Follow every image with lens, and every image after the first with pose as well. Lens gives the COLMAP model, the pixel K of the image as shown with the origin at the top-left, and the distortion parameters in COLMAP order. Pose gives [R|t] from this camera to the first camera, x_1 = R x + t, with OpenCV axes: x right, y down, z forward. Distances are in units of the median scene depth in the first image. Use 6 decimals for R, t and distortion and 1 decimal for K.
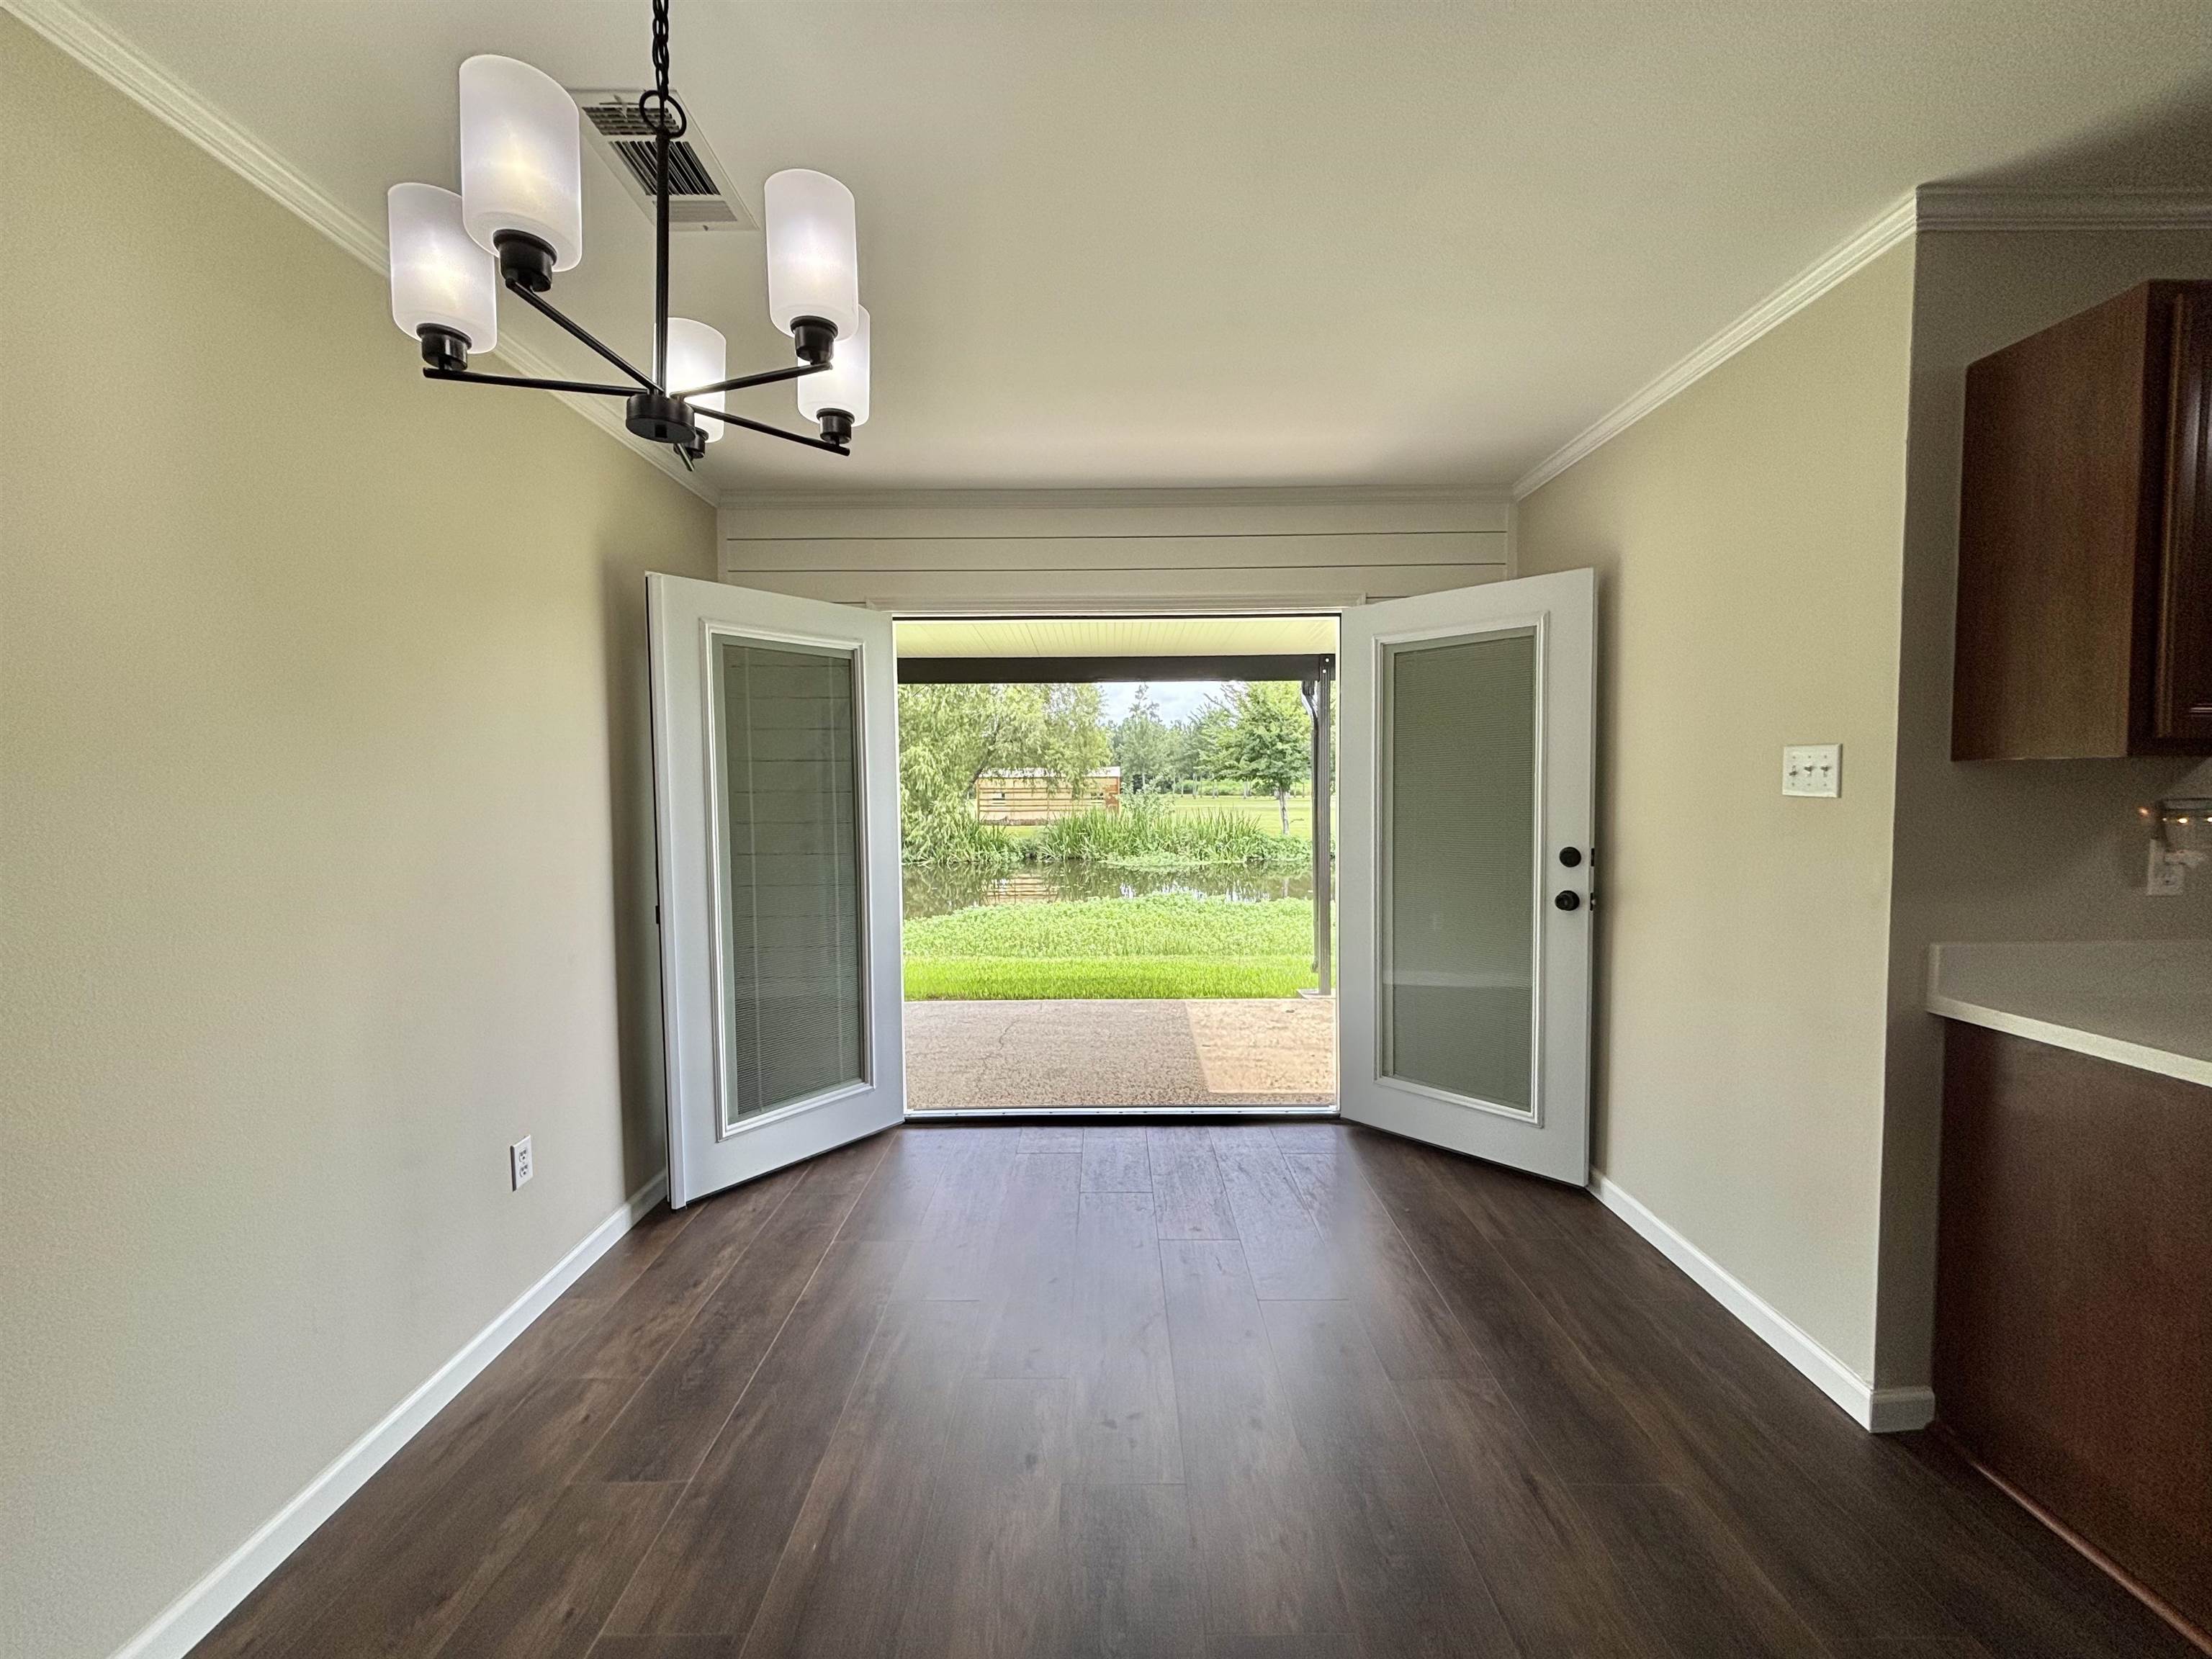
lens RADIAL K [[880.9, 0, 1099.3], [0, 880.9, 822.6], [0, 0, 1]] dist [0.002113, -0.000211]
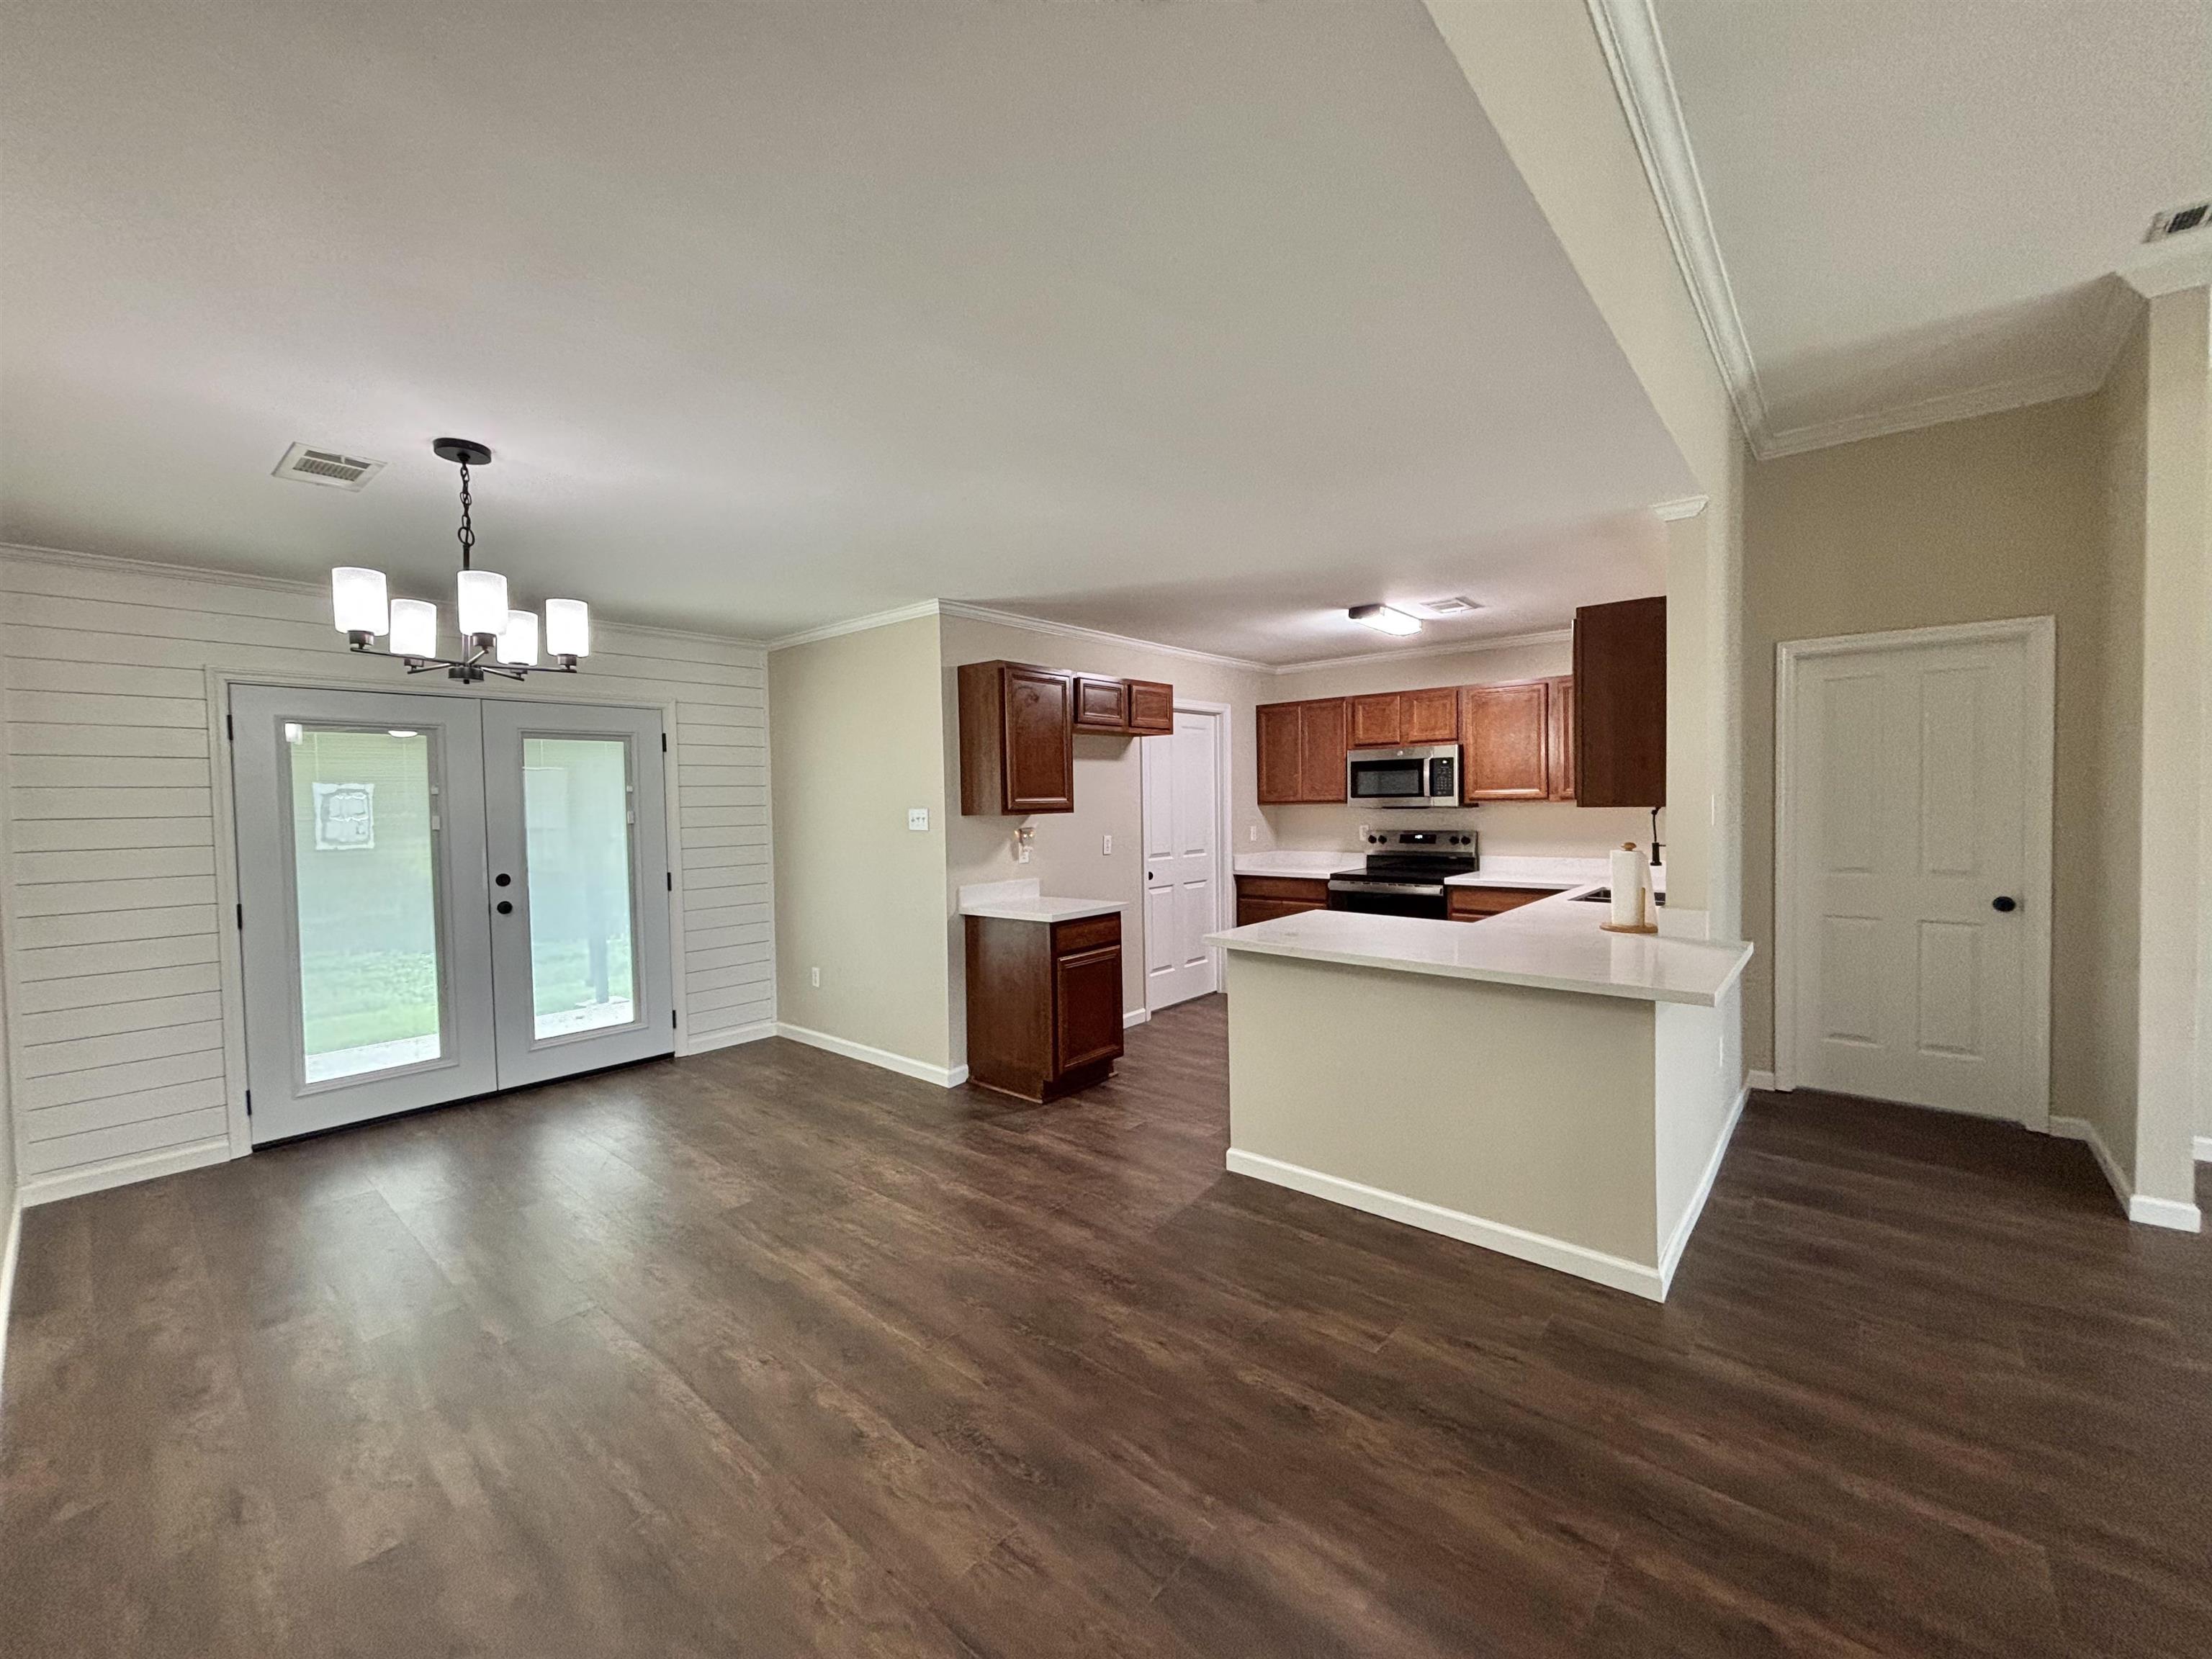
lens RADIAL K [[880.9, 0, 1099.3], [0, 880.9, 822.6], [0, 0, 1]] dist [0.002113, -0.000211]
pose [[0.656265, -0.027630, 0.754024, -0.710759], [0.048381, 0.998814, -0.005509, -0.017043], [-0.752978, 0.040096, 0.656823, -0.992601]]
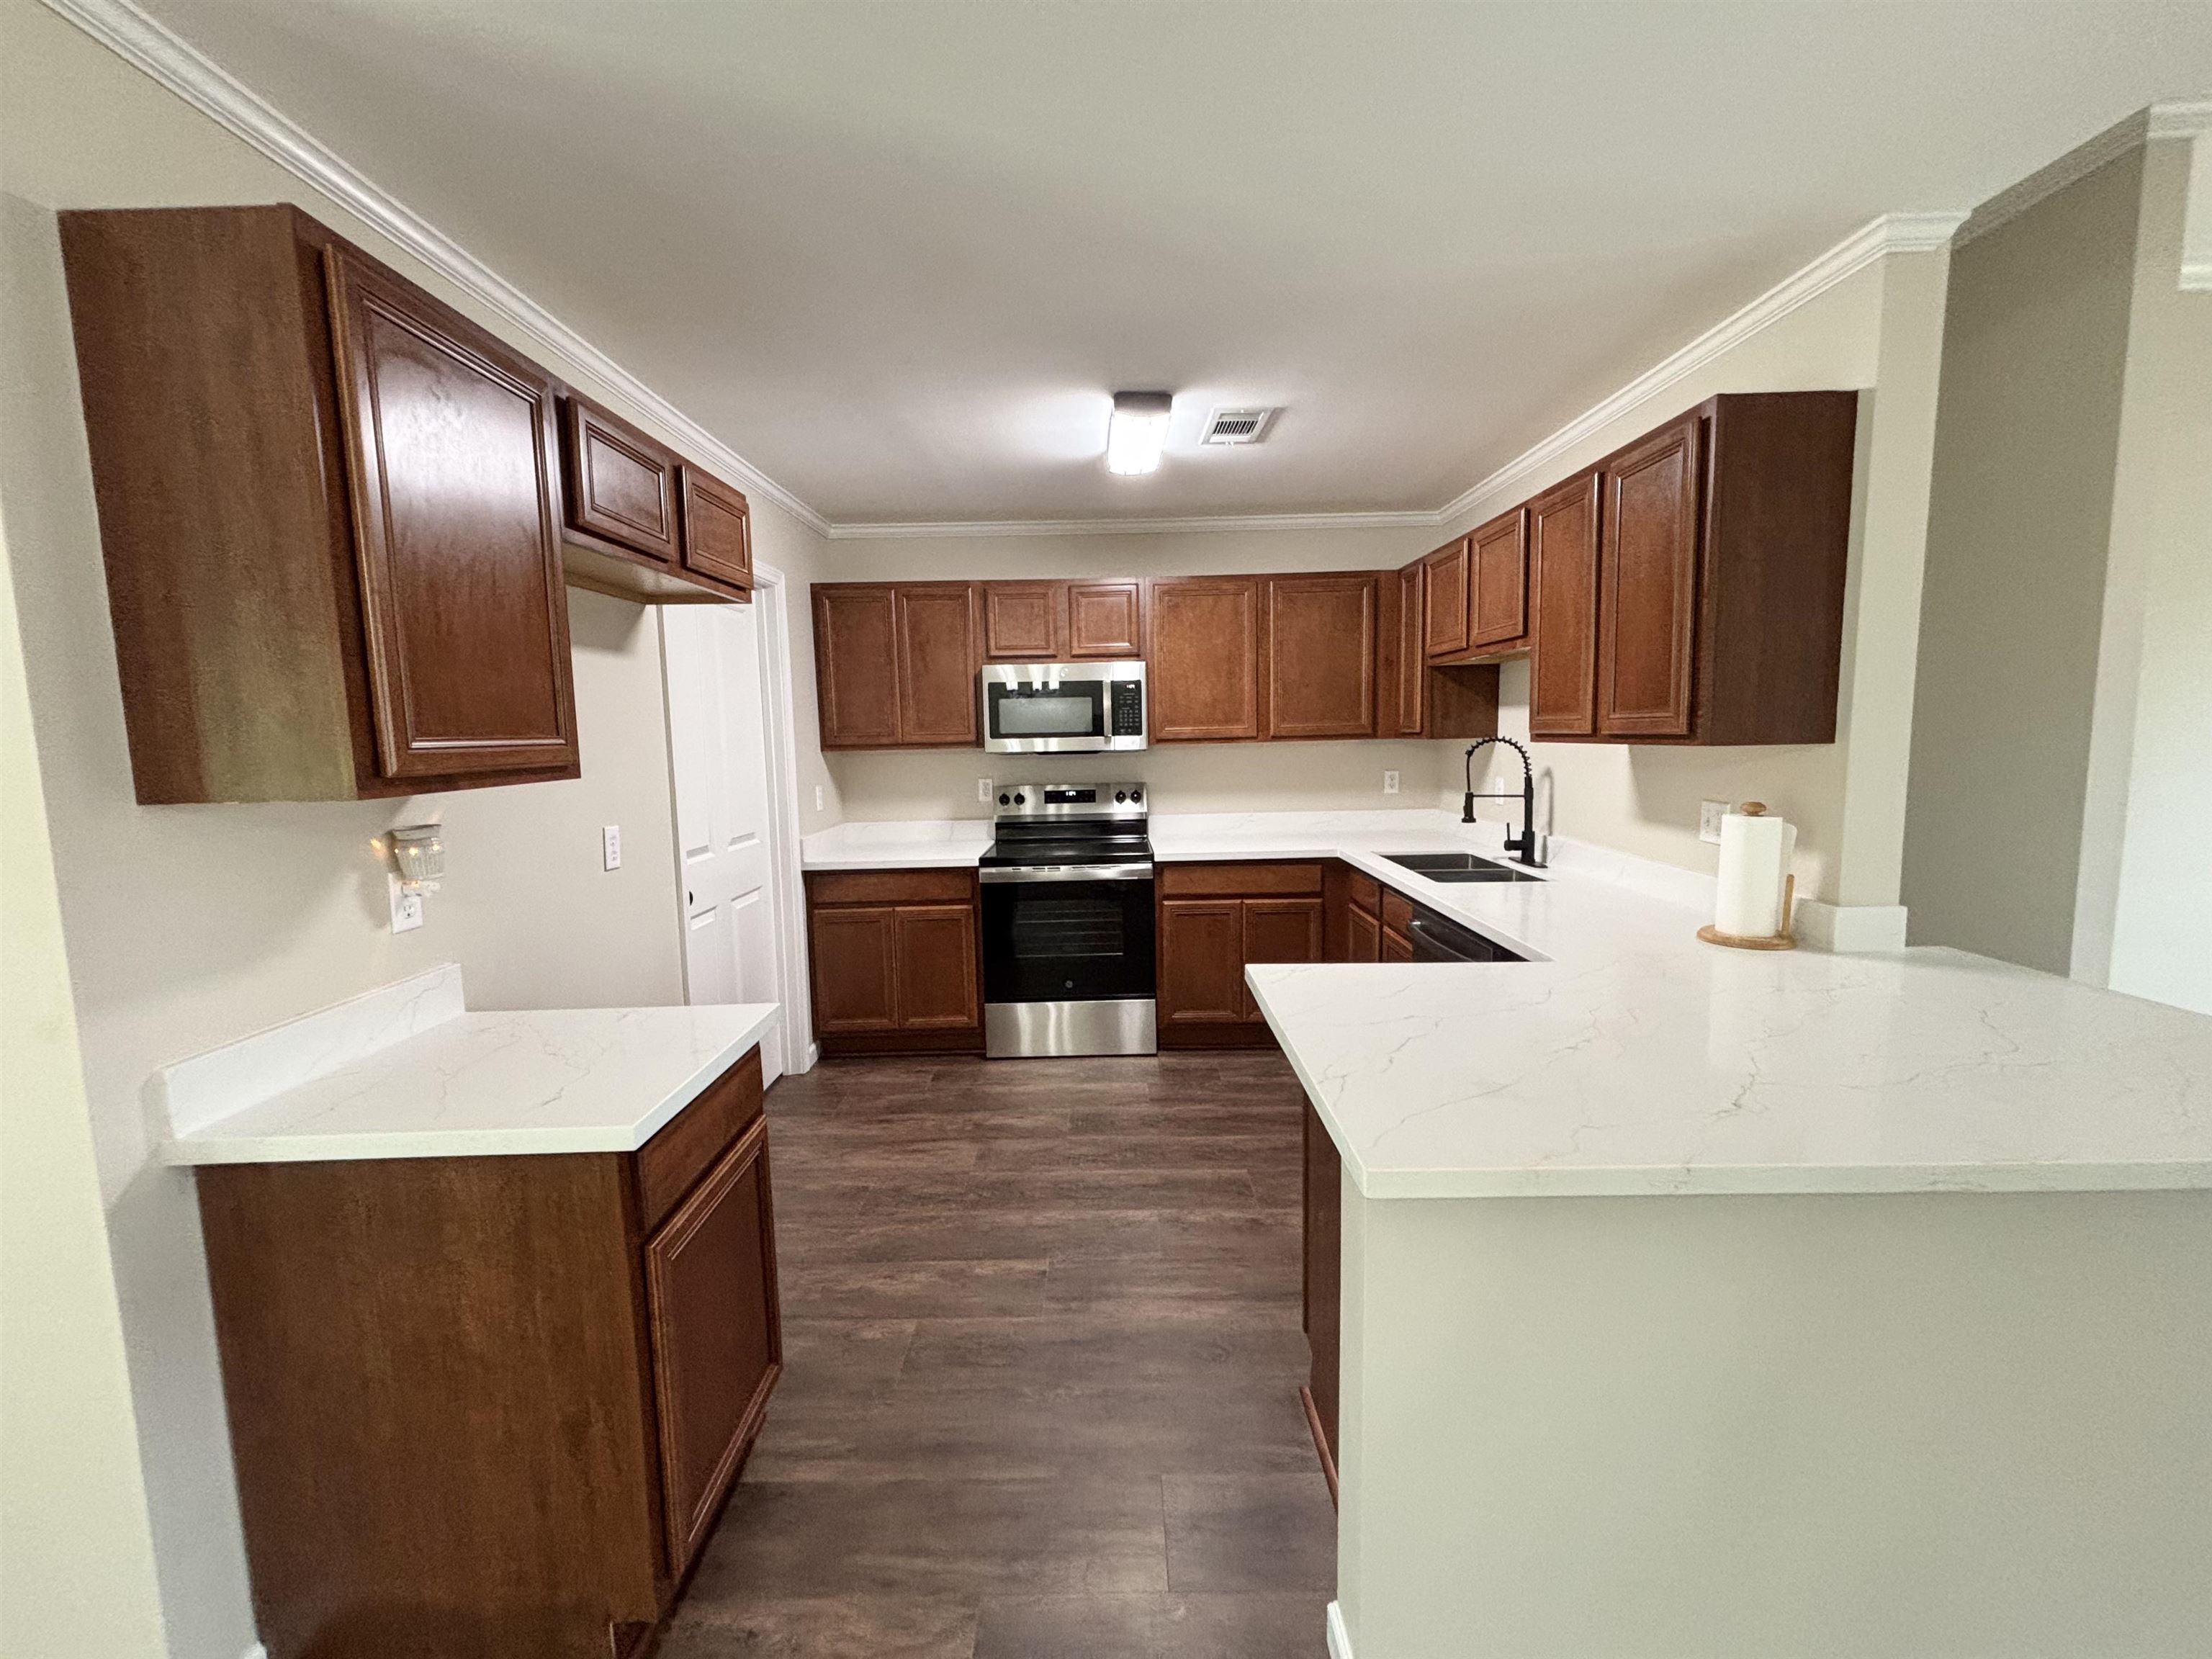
lens RADIAL K [[880.9, 0, 1099.3], [0, 880.9, 822.6], [0, 0, 1]] dist [0.002113, -0.000211]
pose [[0.001343, -0.099612, 0.995025, 0.280682], [0.066599, 0.992826, 0.099302, -0.076255], [-0.997779, 0.066134, 0.007968, 0.248628]]
